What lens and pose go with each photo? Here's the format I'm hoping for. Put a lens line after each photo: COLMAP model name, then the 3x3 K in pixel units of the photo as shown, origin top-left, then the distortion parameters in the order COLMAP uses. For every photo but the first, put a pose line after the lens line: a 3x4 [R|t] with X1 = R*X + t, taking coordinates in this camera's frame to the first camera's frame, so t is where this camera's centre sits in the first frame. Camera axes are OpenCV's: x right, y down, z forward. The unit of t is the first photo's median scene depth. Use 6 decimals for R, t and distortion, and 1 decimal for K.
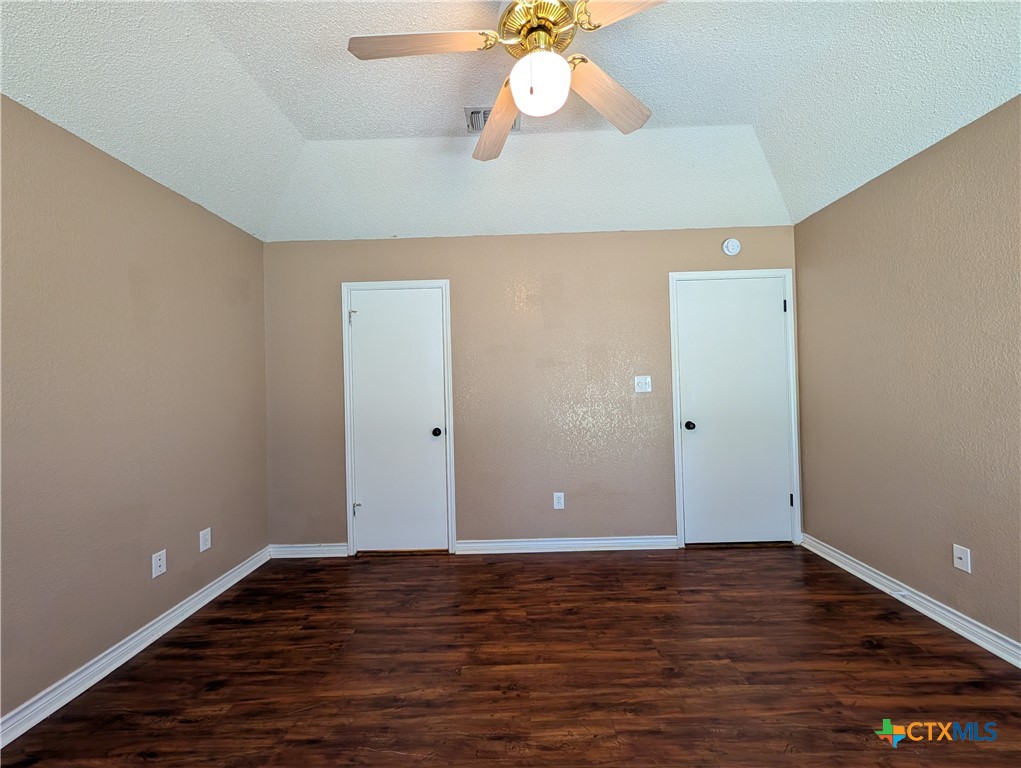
lens RADIAL K [[392.1, 0, 511.5], [0, 392.1, 381.8], [0, 0, 1]] dist [-0.000466, 0.000066]
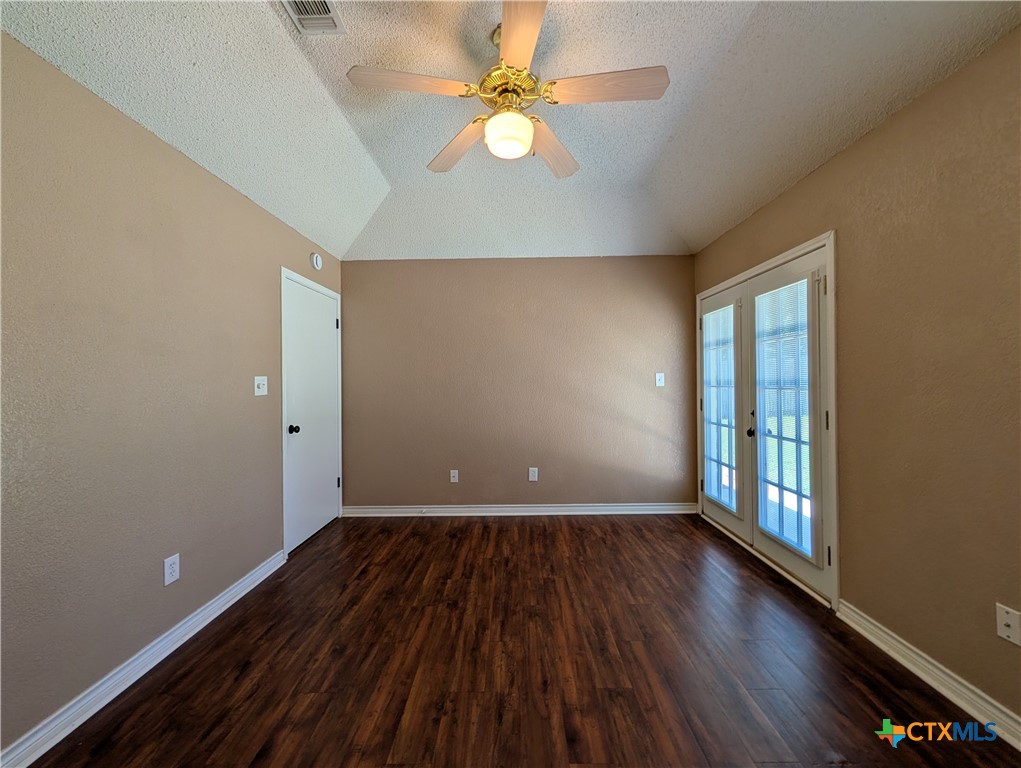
lens RADIAL K [[393.4, 0, 512.8], [0, 393.4, 380.5], [0, 0, 1]] dist [-0.001753, -0.000012]
pose [[-0.003991, 0.029859, 0.999546, -0.765421], [0.001117, 0.999554, -0.029855, 0.029970], [-0.999991, 0.000998, -0.004023, 0.668804]]
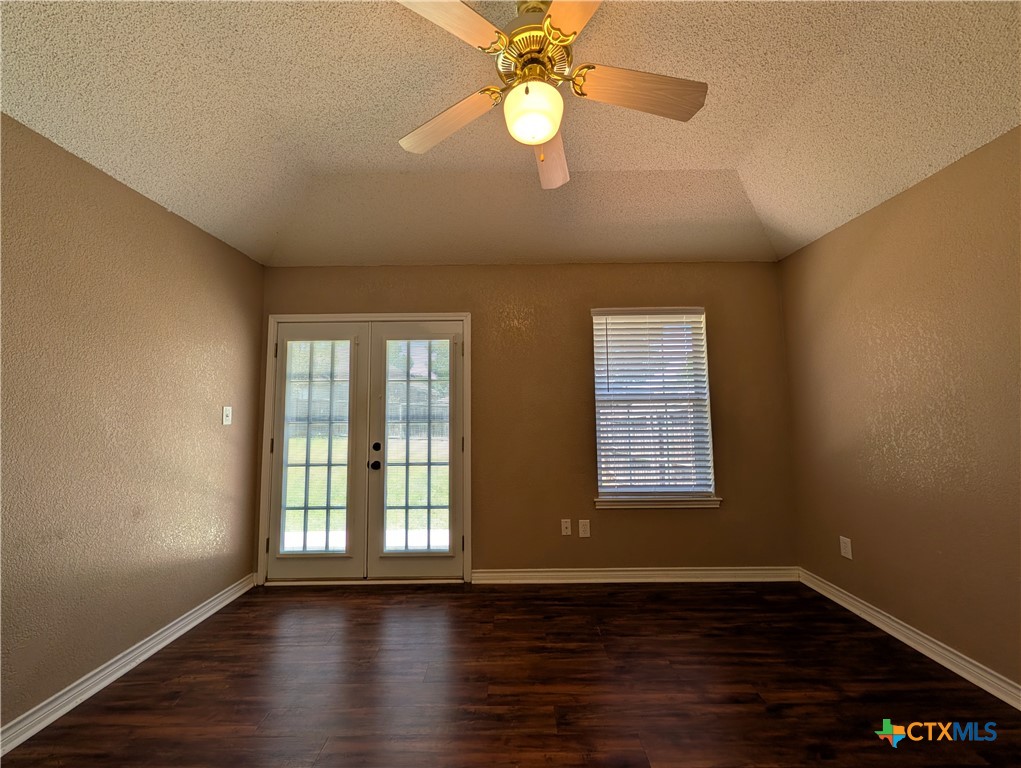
lens RADIAL K [[393.4, 0, 512.8], [0, 393.4, 380.5], [0, 0, 1]] dist [-0.001753, -0.000012]
pose [[-0.999217, 0.036423, -0.015476, 0.113035], [0.037685, 0.995123, -0.091160, 0.011305], [0.012080, -0.091672, -0.995716, 1.314667]]
